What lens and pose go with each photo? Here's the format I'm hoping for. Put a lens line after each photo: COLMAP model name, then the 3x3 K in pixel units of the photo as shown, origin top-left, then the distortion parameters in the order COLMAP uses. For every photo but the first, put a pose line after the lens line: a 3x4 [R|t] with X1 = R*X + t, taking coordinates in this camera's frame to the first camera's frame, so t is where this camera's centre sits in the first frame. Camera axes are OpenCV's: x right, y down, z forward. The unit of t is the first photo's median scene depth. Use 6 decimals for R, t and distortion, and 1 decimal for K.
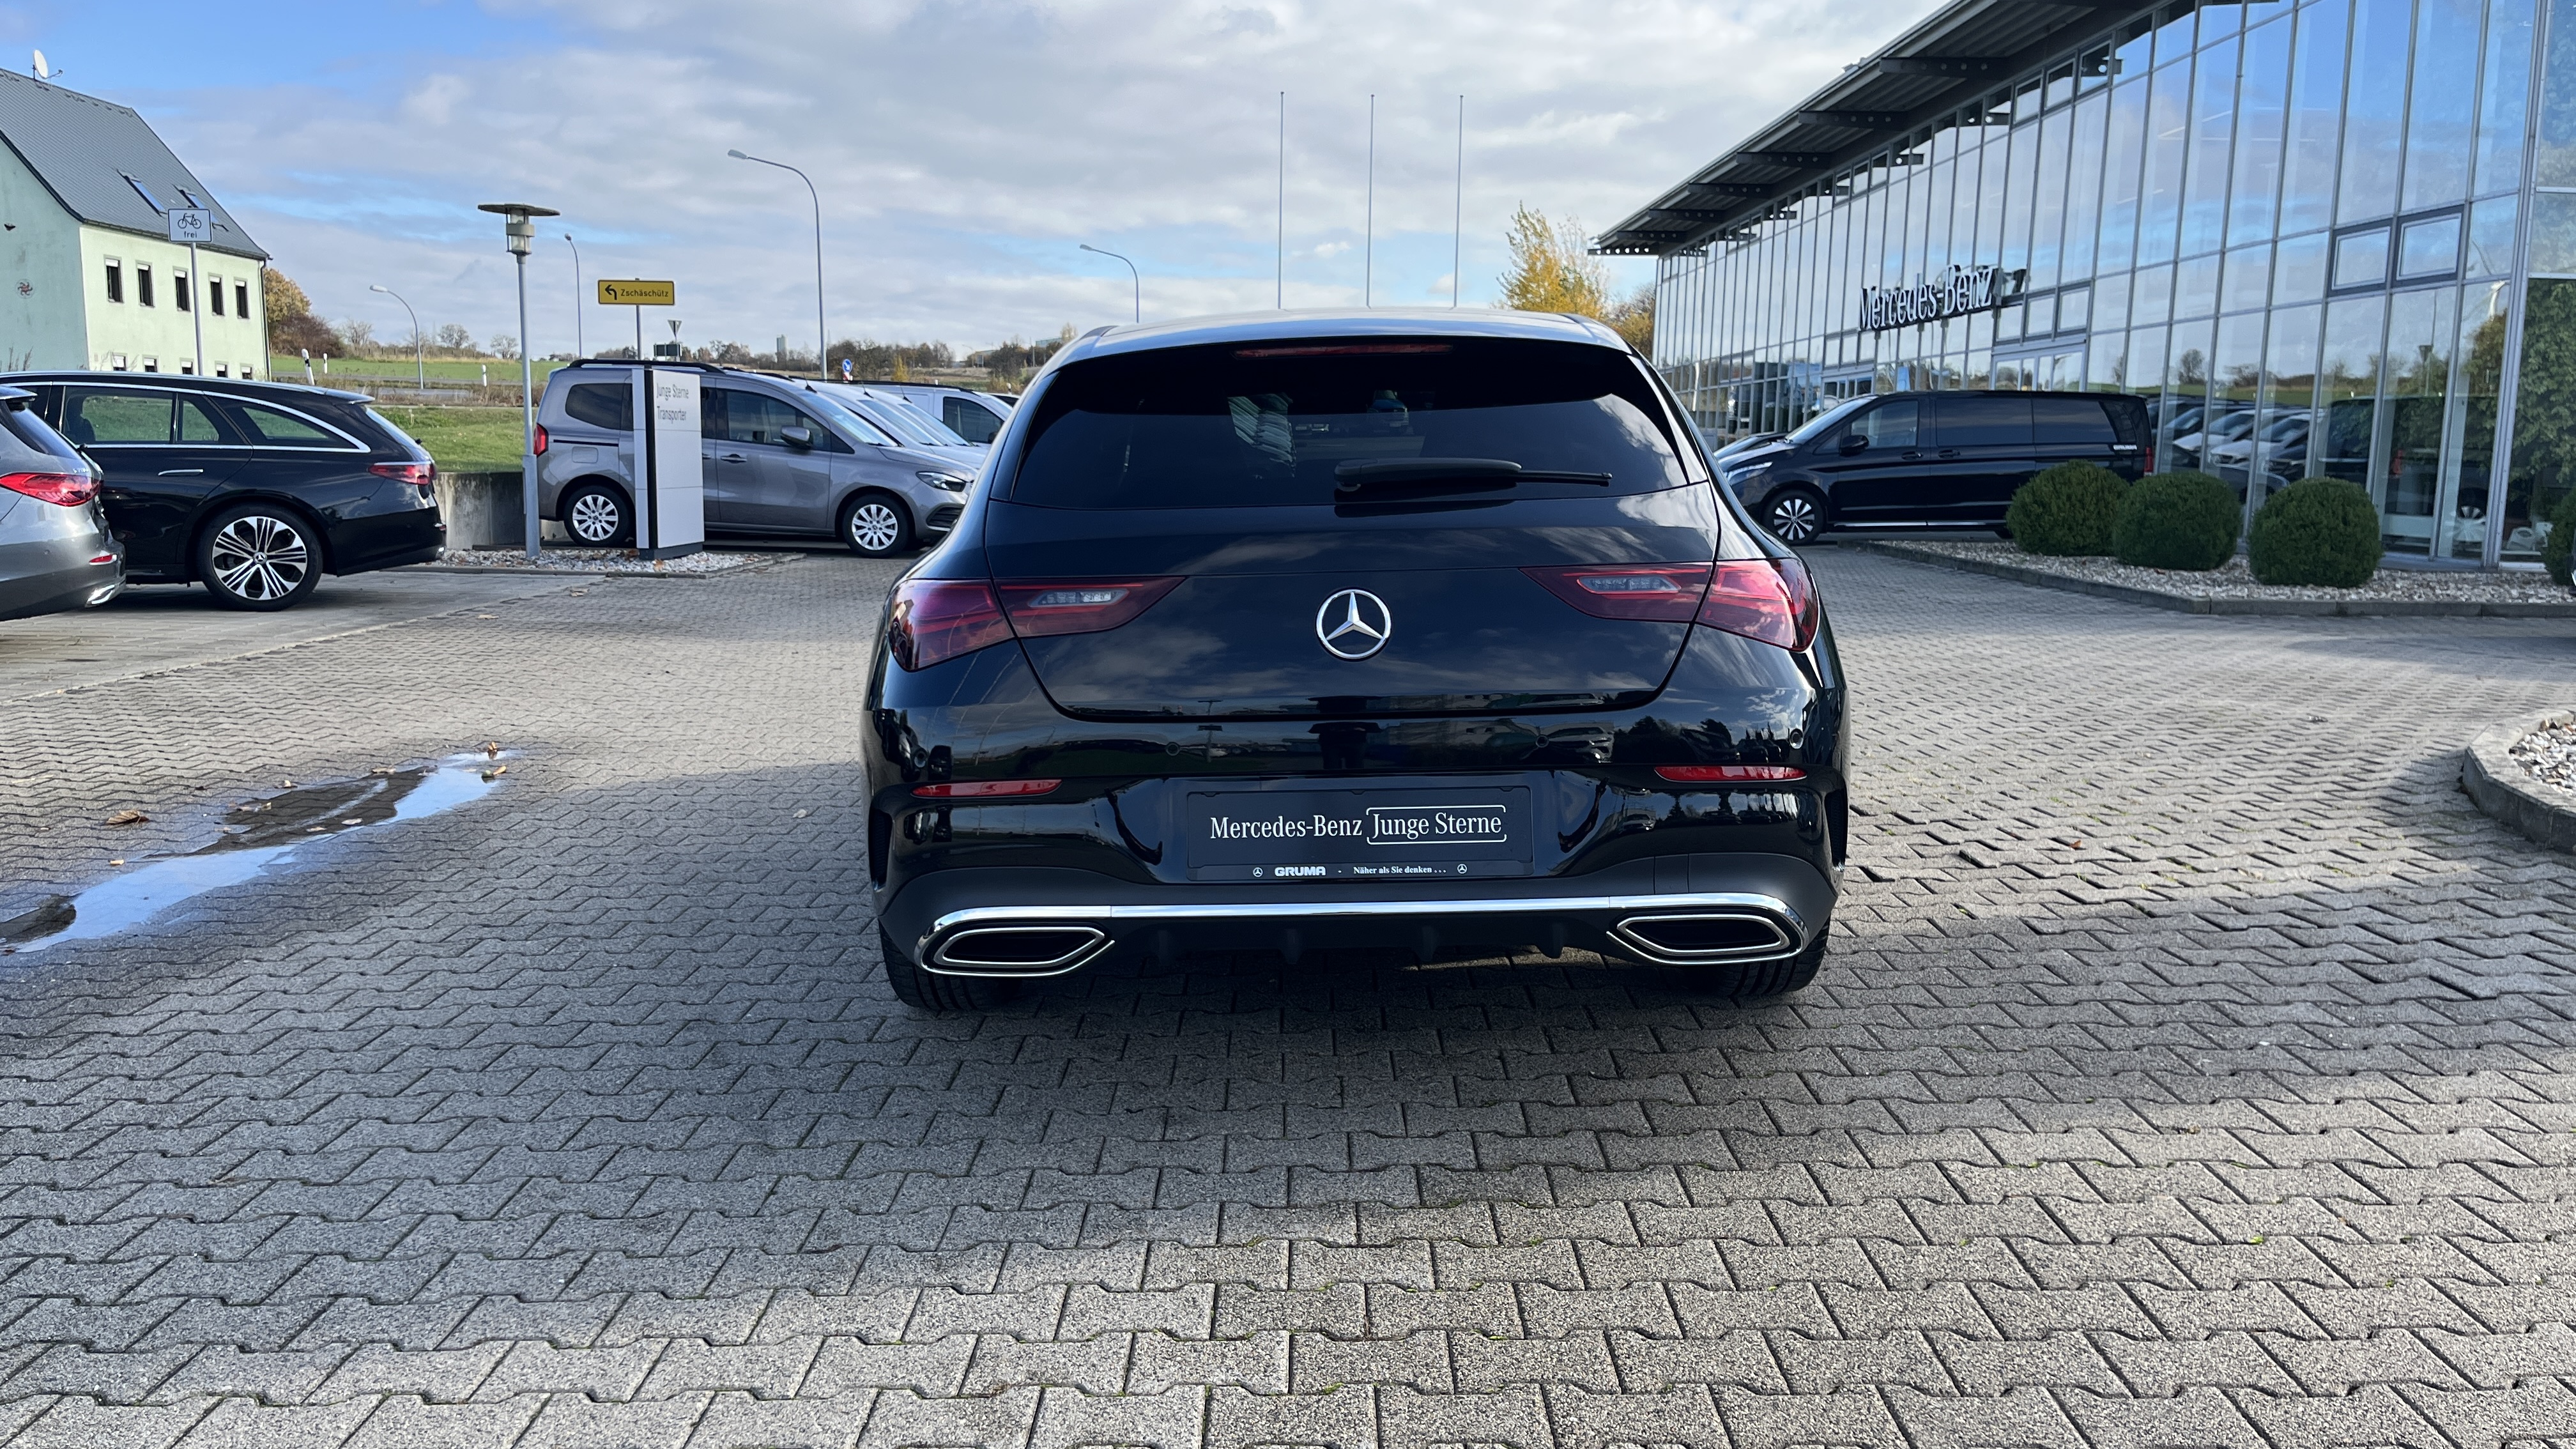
lens RADIAL K [[1969.6, 0, 1282.5], [0, 1969.6, 759.0], [0, 0, 1]] dist [0.054389, -0.065492]
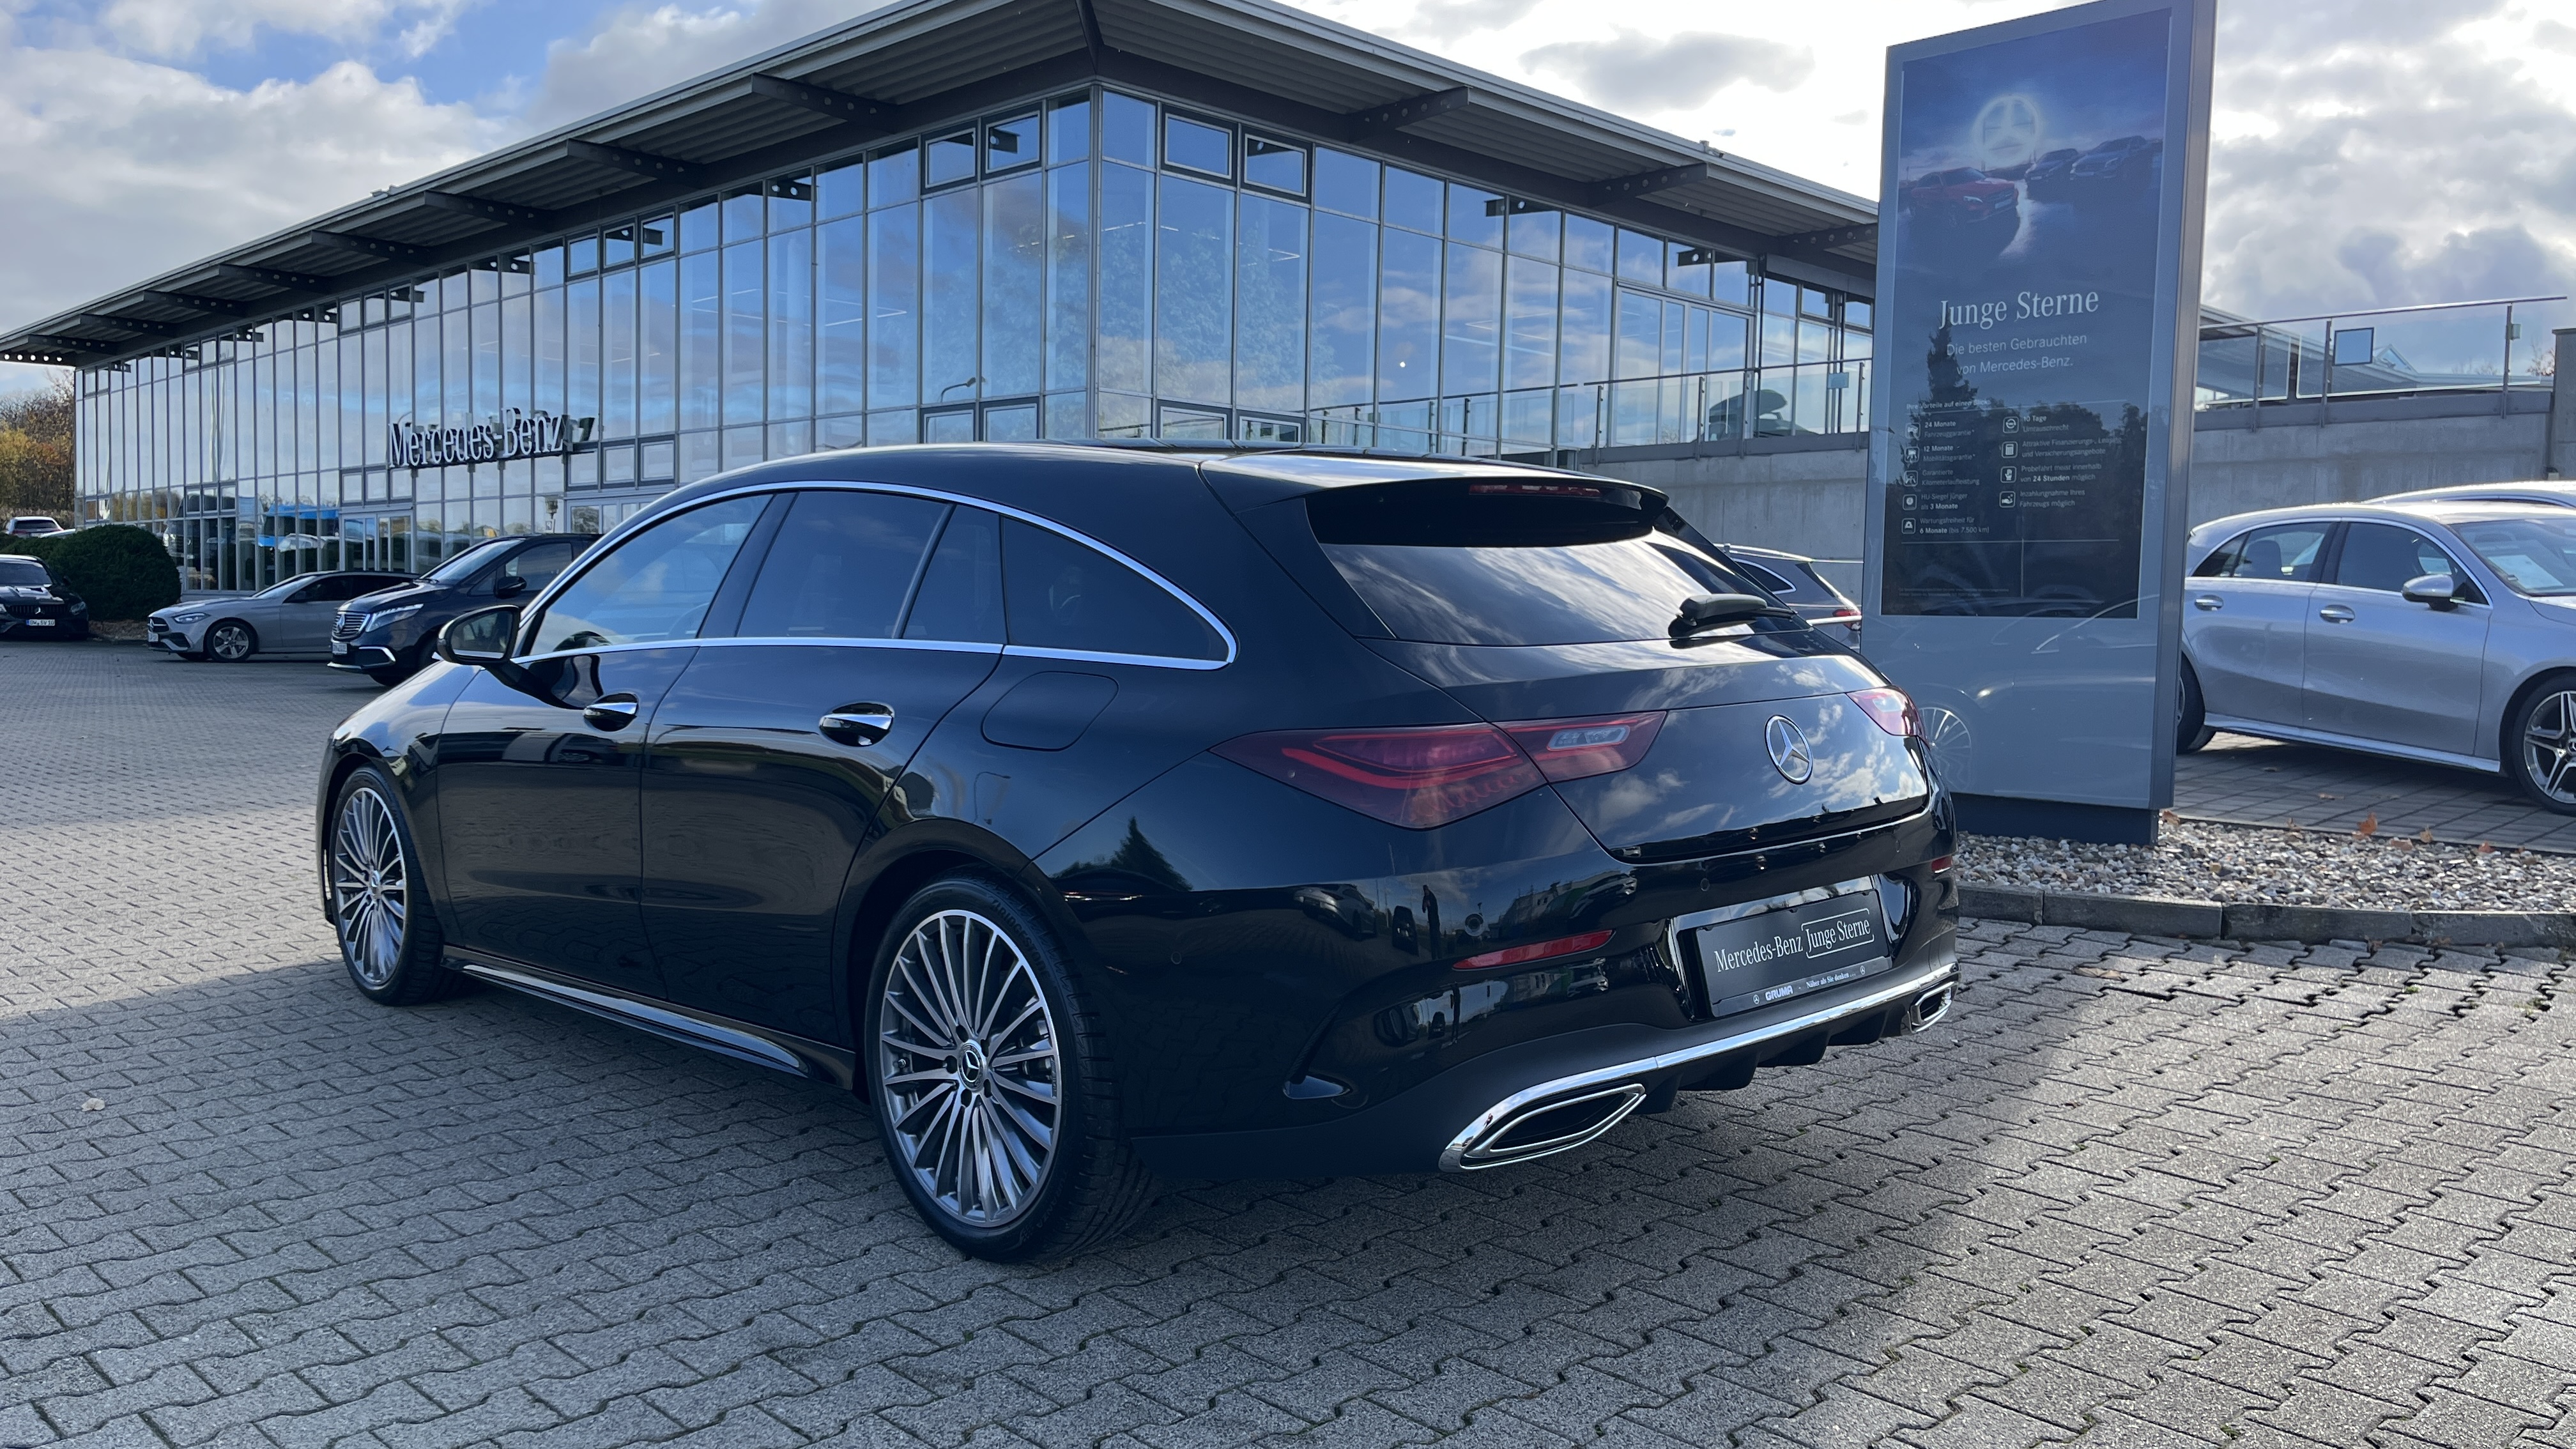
lens RADIAL K [[1969.6, 0, 1282.5], [0, 1969.6, 759.0], [0, 0, 1]] dist [0.054389, -0.065492]
pose [[0.705616, -0.050028, 0.706826, -0.102732], [0.100812, 0.994445, -0.030254, -0.006757], [-0.701386, 0.092604, 0.706740, 0.050743]]
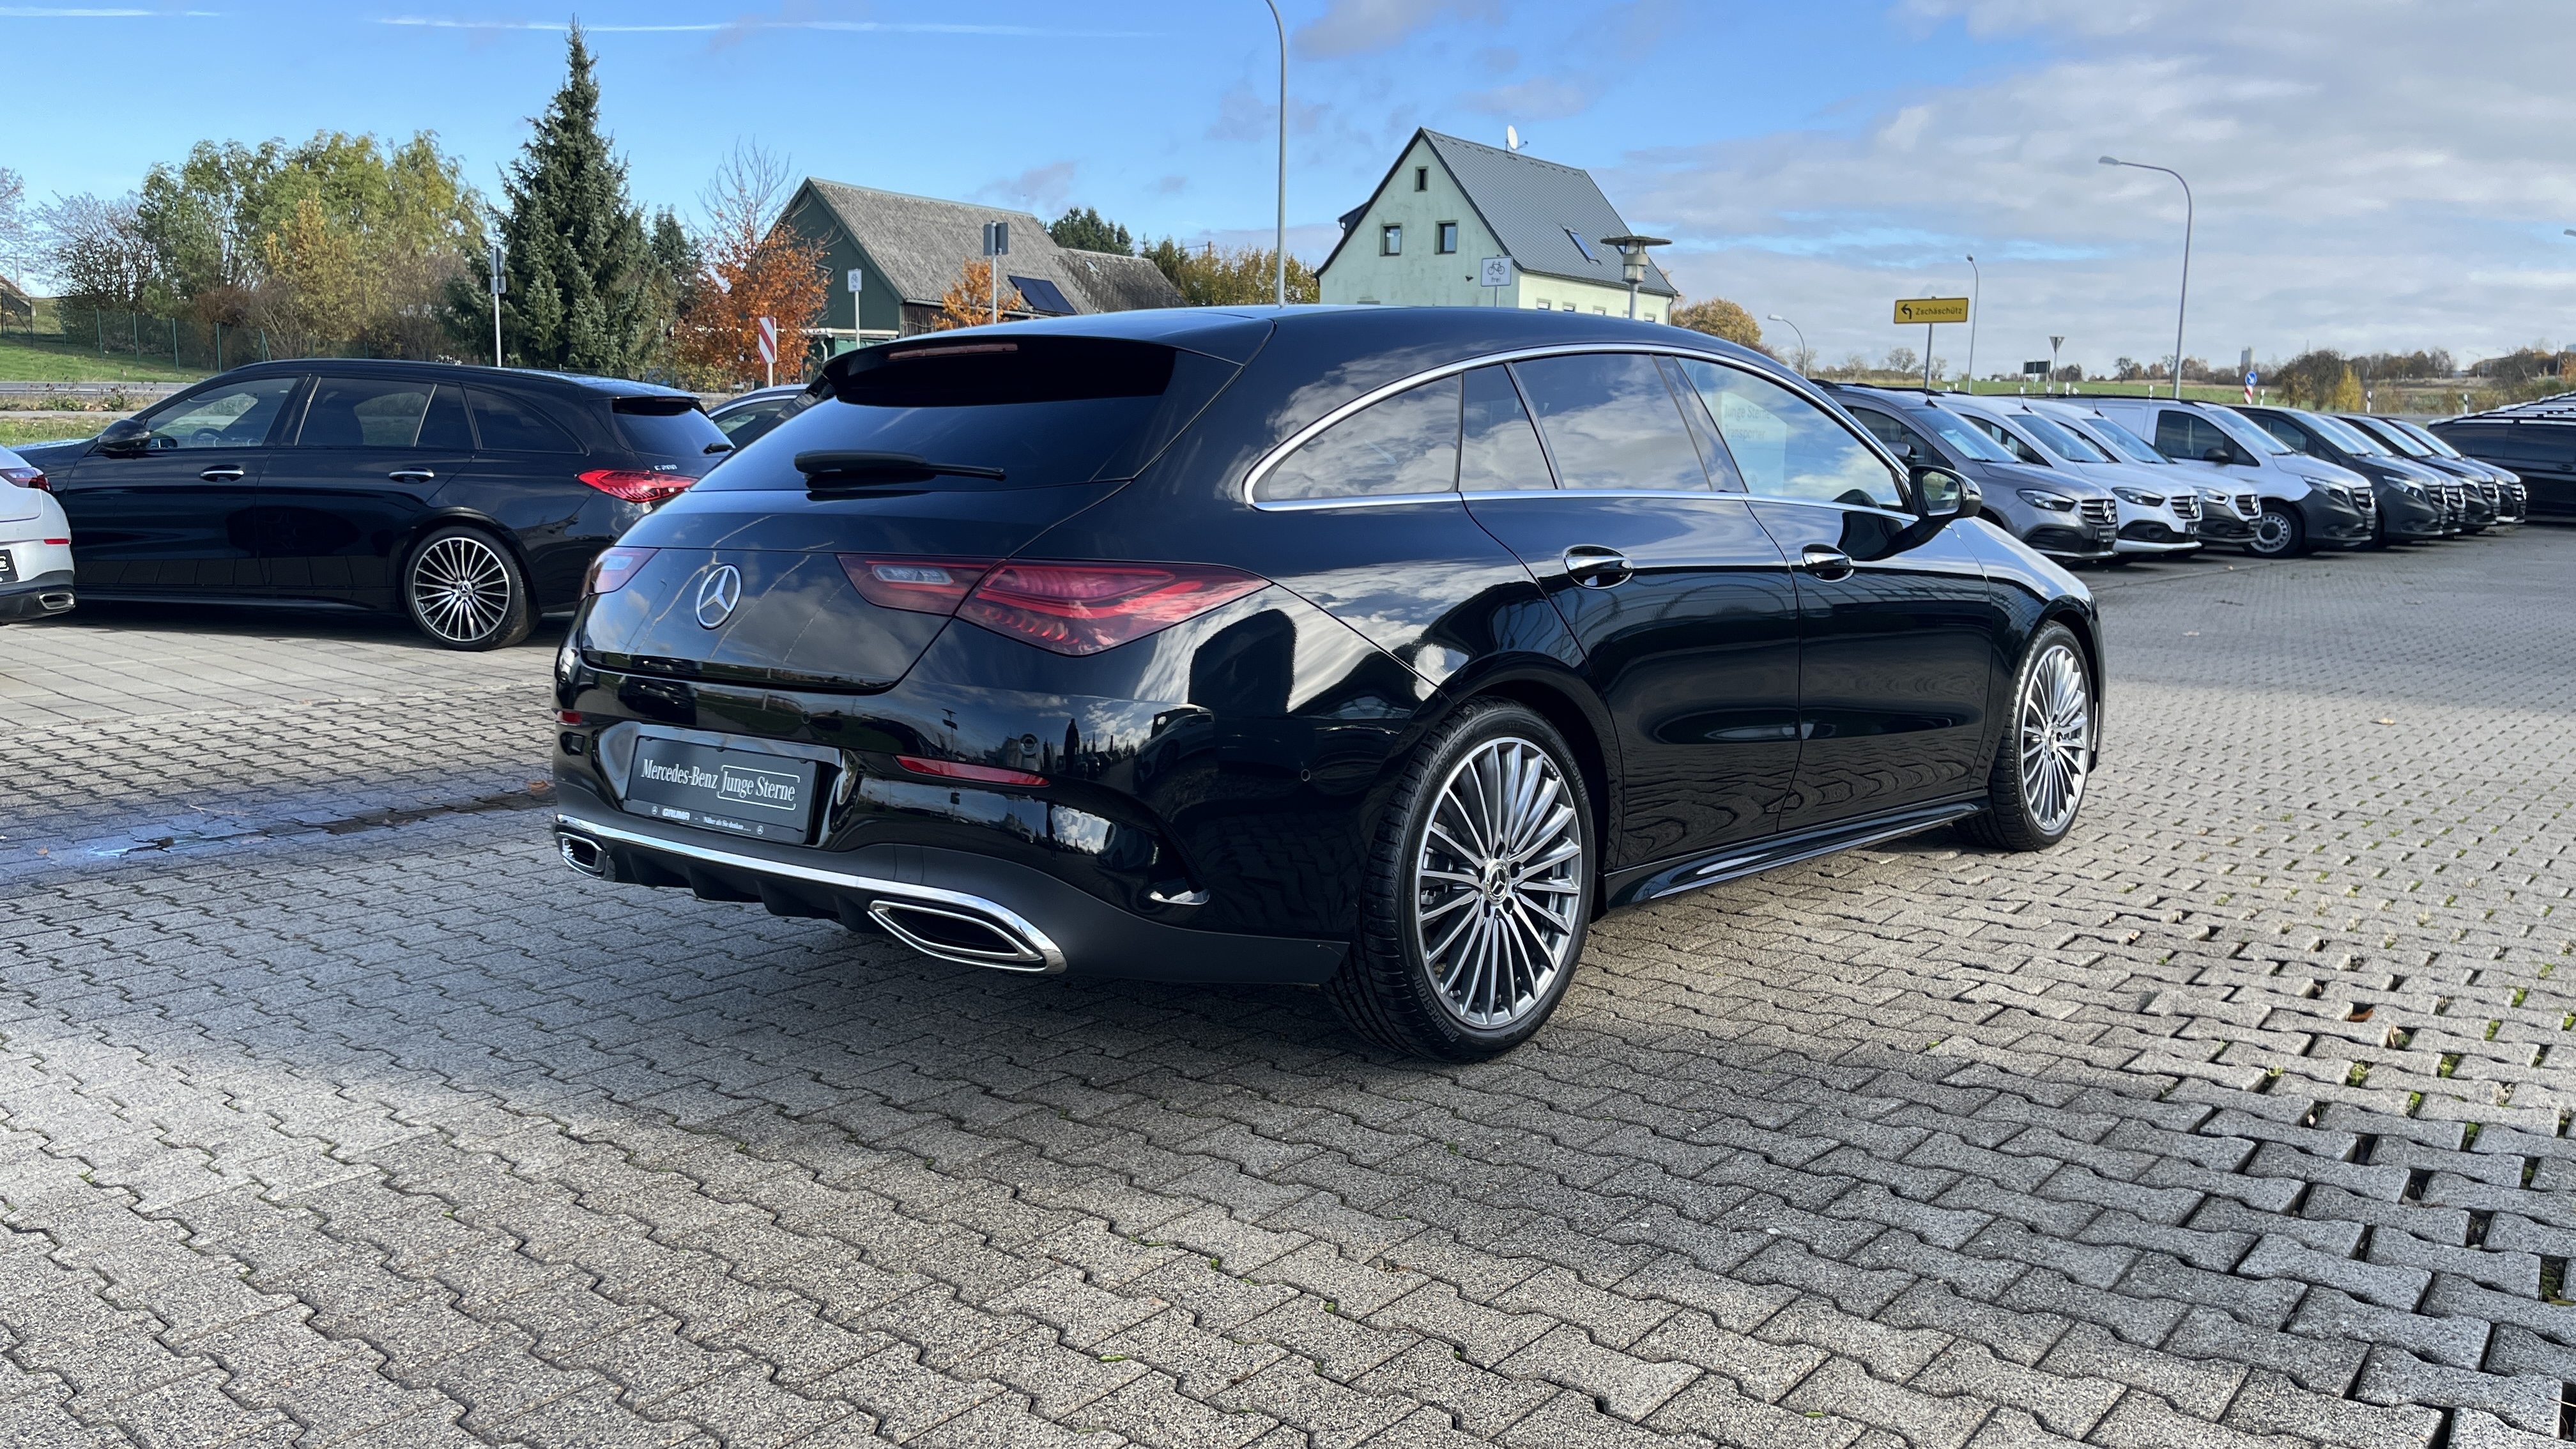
lens RADIAL K [[1969.5, 0, 1304.0], [0, 1969.5, 793.8], [0, 0, 1]] dist [0.092431, -0.121446]
pose [[0.762623, 0.116512, -0.636263, 0.114775], [-0.112853, 0.992524, 0.046484, -0.005436], [0.636922, 0.036355, 0.770070, 0.040716]]
